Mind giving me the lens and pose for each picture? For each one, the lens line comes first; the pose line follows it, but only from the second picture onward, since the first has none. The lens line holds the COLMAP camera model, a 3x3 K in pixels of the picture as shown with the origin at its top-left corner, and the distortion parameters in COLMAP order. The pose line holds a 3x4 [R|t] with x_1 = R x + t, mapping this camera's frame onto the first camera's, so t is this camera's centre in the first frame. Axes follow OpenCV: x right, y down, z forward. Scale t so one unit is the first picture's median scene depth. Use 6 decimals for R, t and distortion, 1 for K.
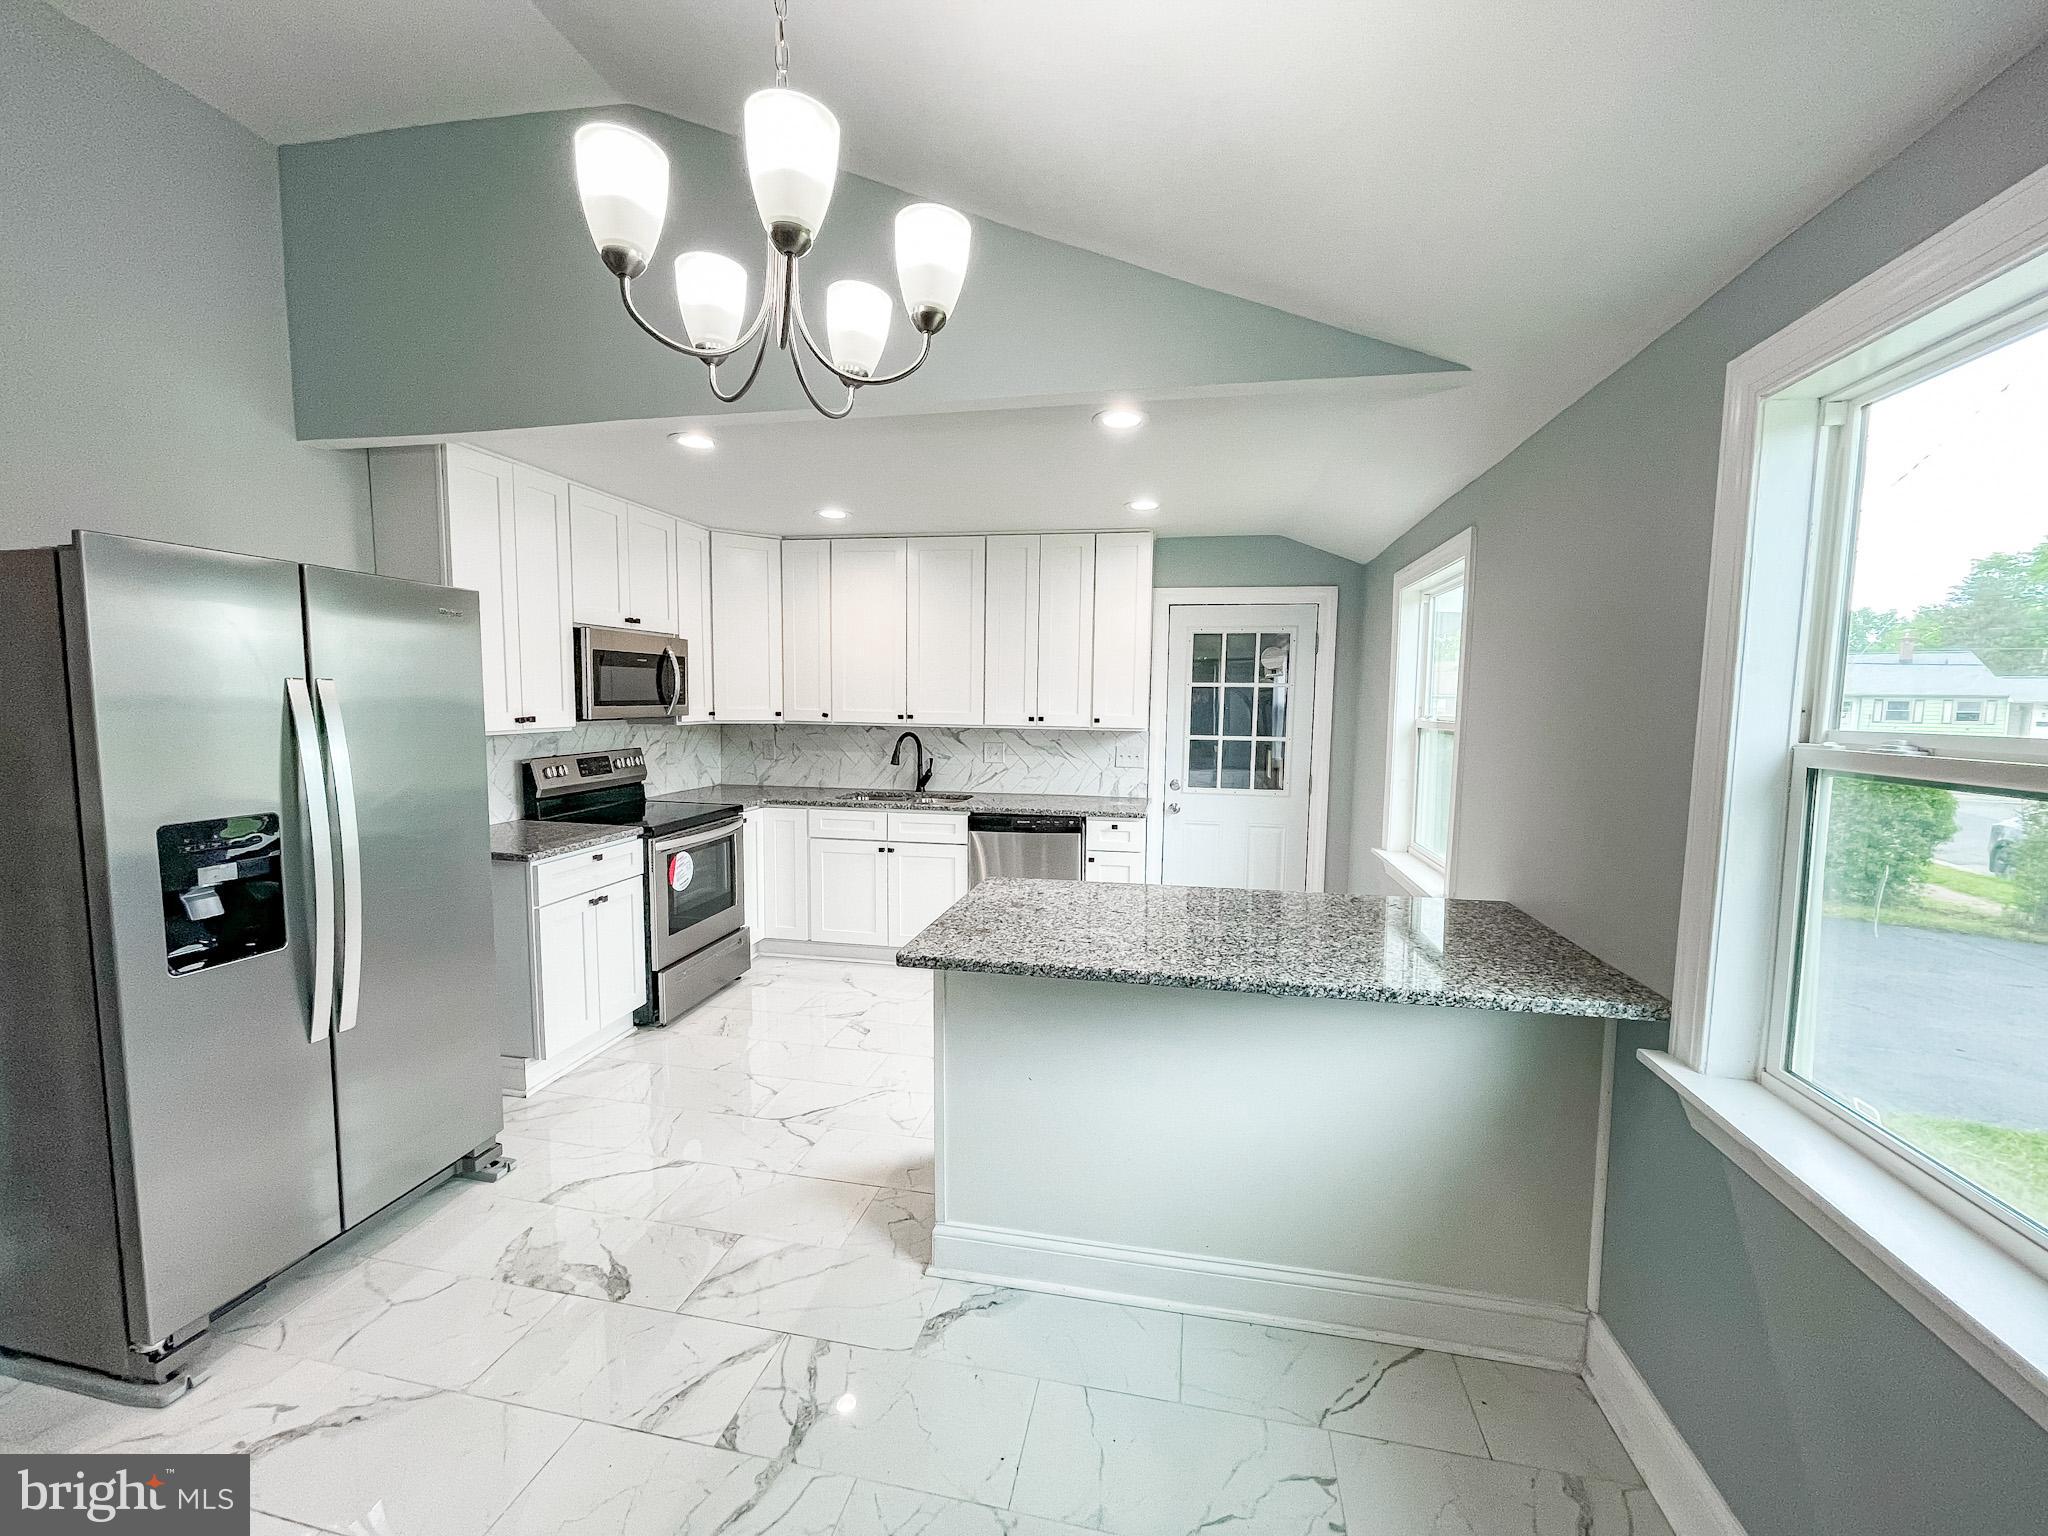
lens RADIAL K [[829.2, 0, 1026.8], [0, 829.2, 771.0], [0, 0, 1]] dist [-0.000880, 0.000201]
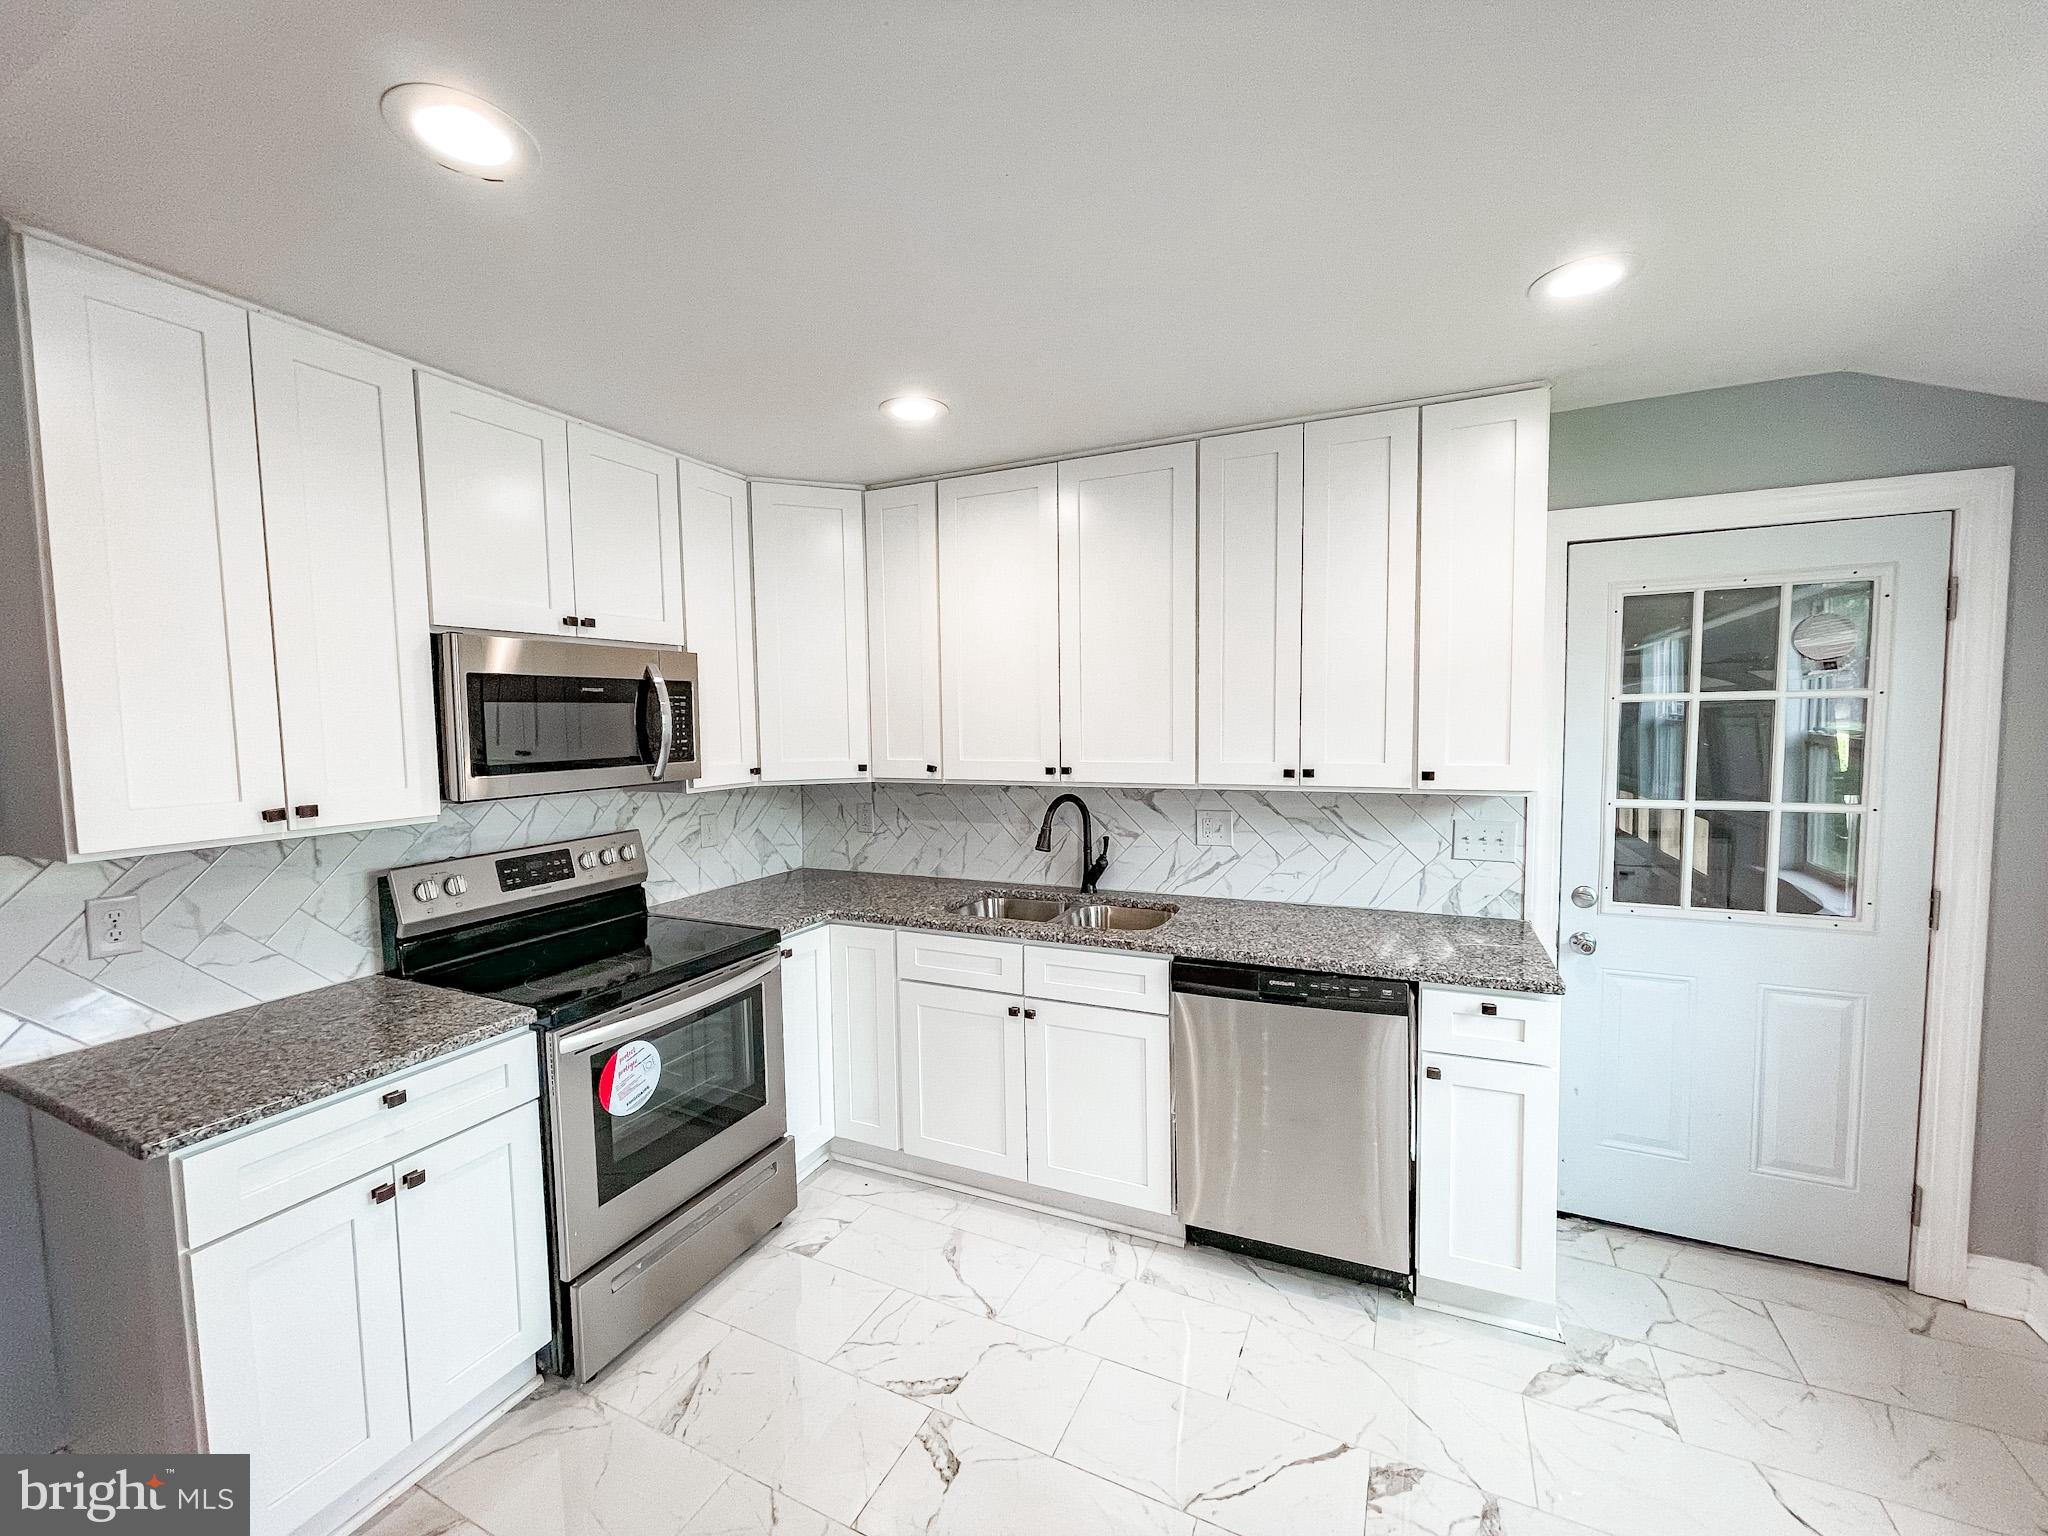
lens RADIAL K [[829.2, 0, 1021.6], [0, 829.2, 773.0], [0, 0, 1]] dist [-0.000880, 0.000201]
pose [[0.969084, -0.012320, -0.246425, -0.031623], [0.006597, 0.999689, -0.024036, -0.055313], [0.246645, 0.021667, 0.968864, 0.477266]]
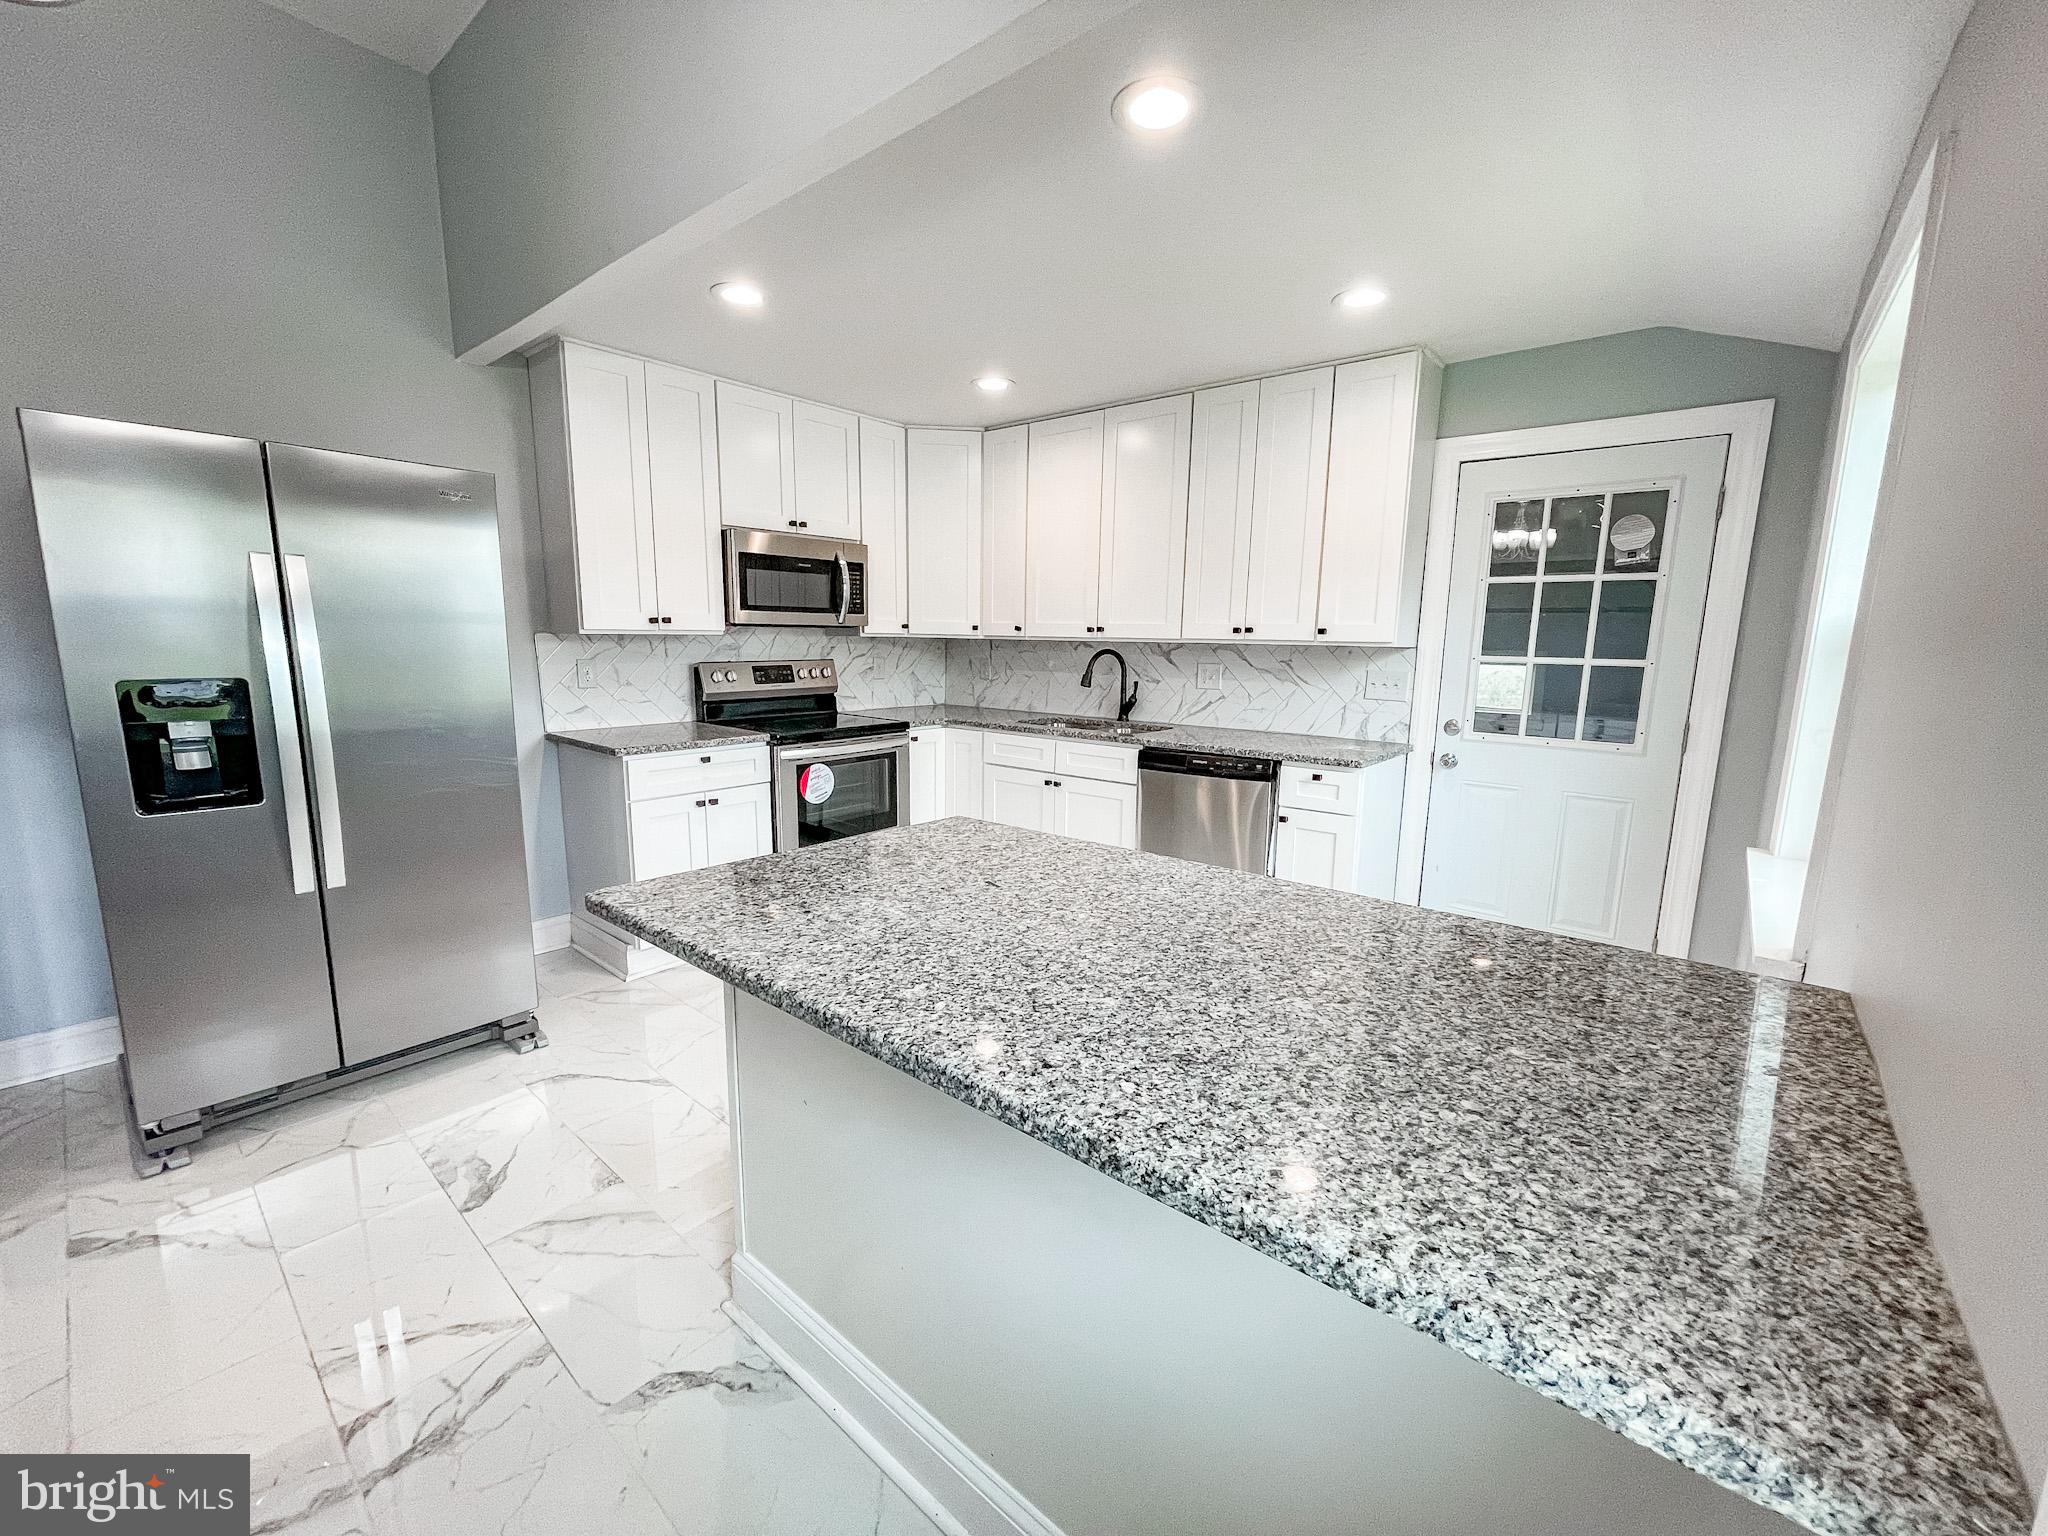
lens RADIAL K [[829.2, 0, 1026.6], [0, 829.2, 774.4], [0, 0, 1]] dist [-0.000880, 0.000201]
pose [[0.875685, 0.080126, -0.476188, 0.227033], [-0.046892, 0.995587, 0.081291, 0.017917], [0.480600, -0.048856, 0.875578, 0.242820]]
